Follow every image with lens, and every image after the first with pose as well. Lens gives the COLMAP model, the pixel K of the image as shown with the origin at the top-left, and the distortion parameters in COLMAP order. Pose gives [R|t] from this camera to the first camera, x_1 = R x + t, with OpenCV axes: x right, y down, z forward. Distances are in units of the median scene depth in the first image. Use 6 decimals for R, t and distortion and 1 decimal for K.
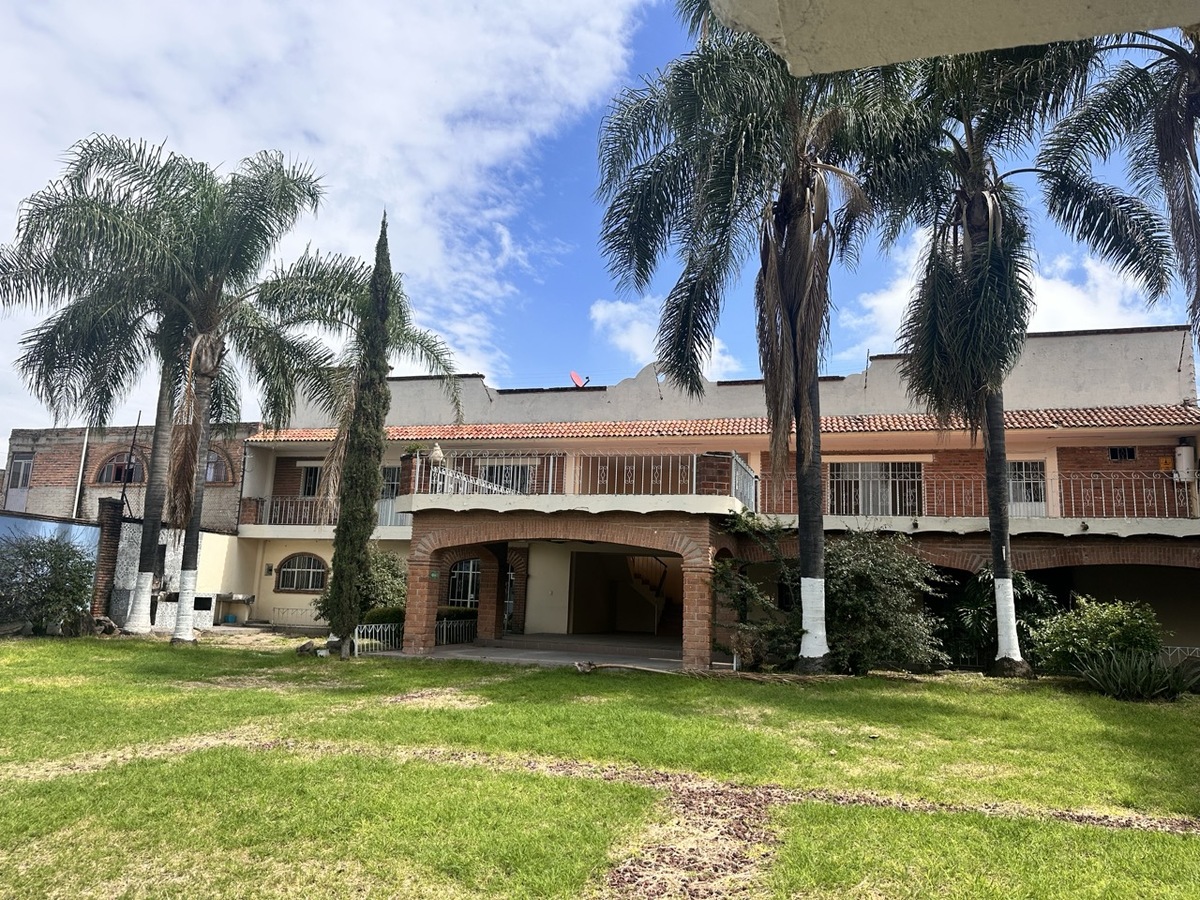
lens RADIAL K [[846.9, 0, 600.0], [0, 846.9, 450.0], [0, 0, 1]] dist [0.079852, -0.103925]
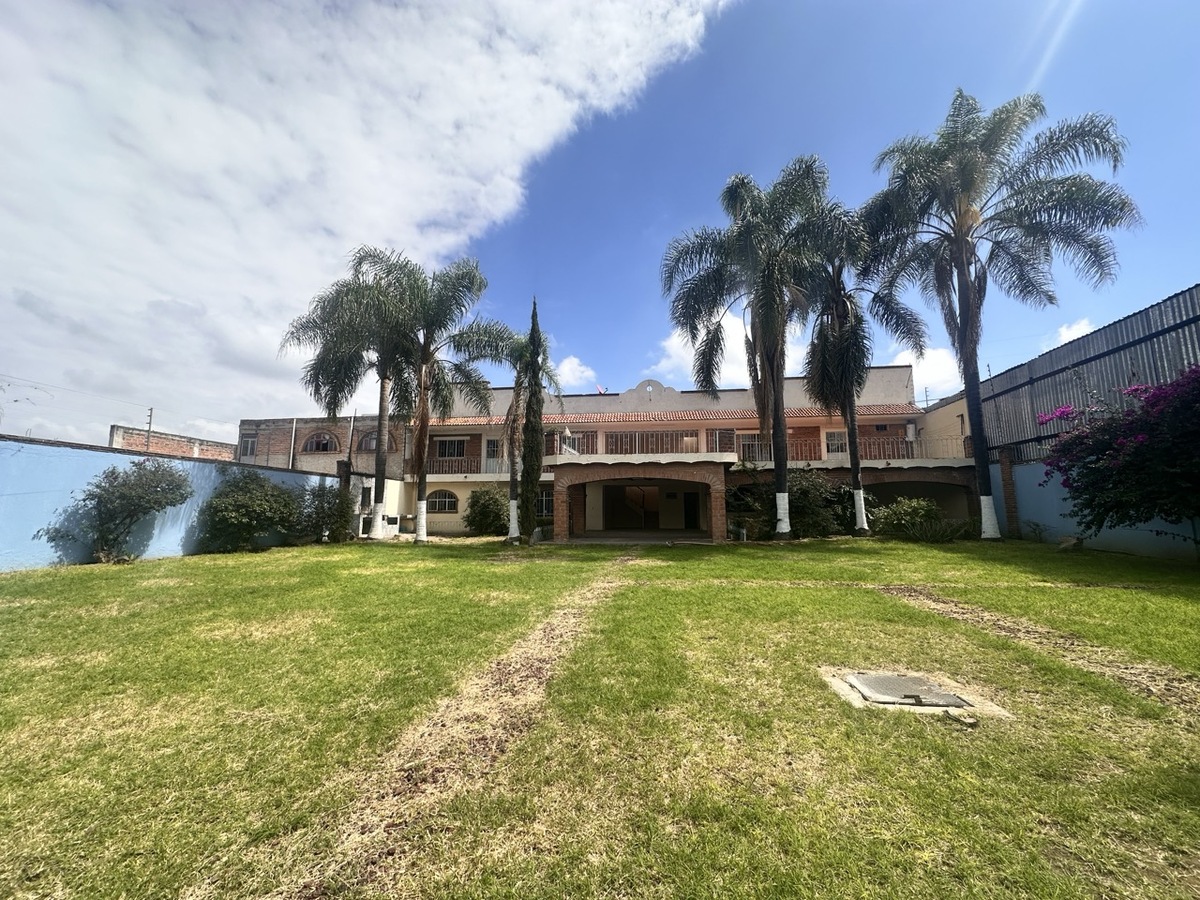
lens RADIAL K [[480.8, 0, 601.4], [0, 480.8, 446.3], [0, 0, 1]] dist [-0.005466, -0.000041]
pose [[0.984738, -0.017298, 0.173181, -0.300189], [0.010323, 0.999102, 0.041094, -0.007459], [-0.173737, -0.038679, 0.984032, -0.018286]]
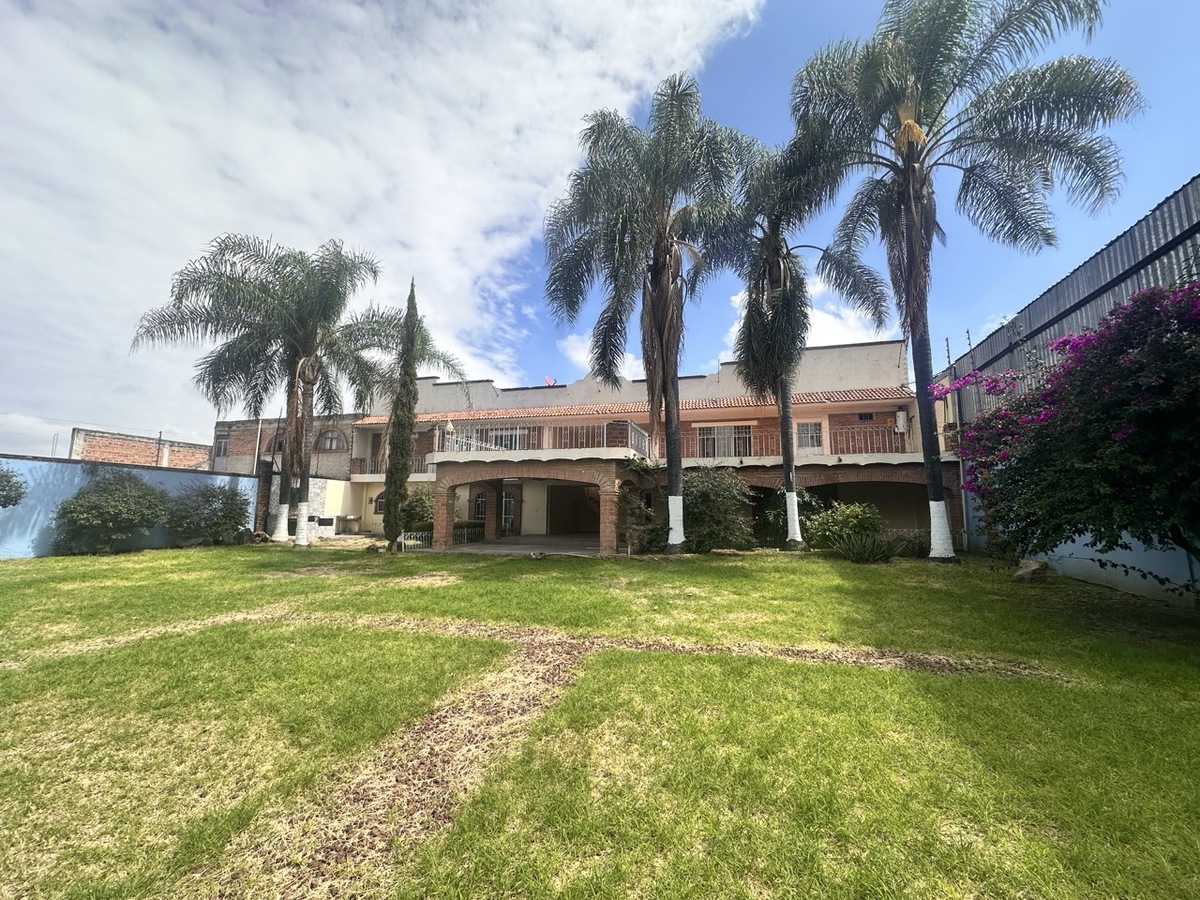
lens RADIAL K [[483.9, 0, 604.8], [0, 483.9, 447.0], [0, 0, 1]] dist [-0.001099, -0.000011]
pose [[0.999213, -0.028628, 0.027468, 0.076326], [0.027451, 0.998727, 0.042317, 0.011125], [-0.028644, -0.041529, 0.998727, 0.068270]]
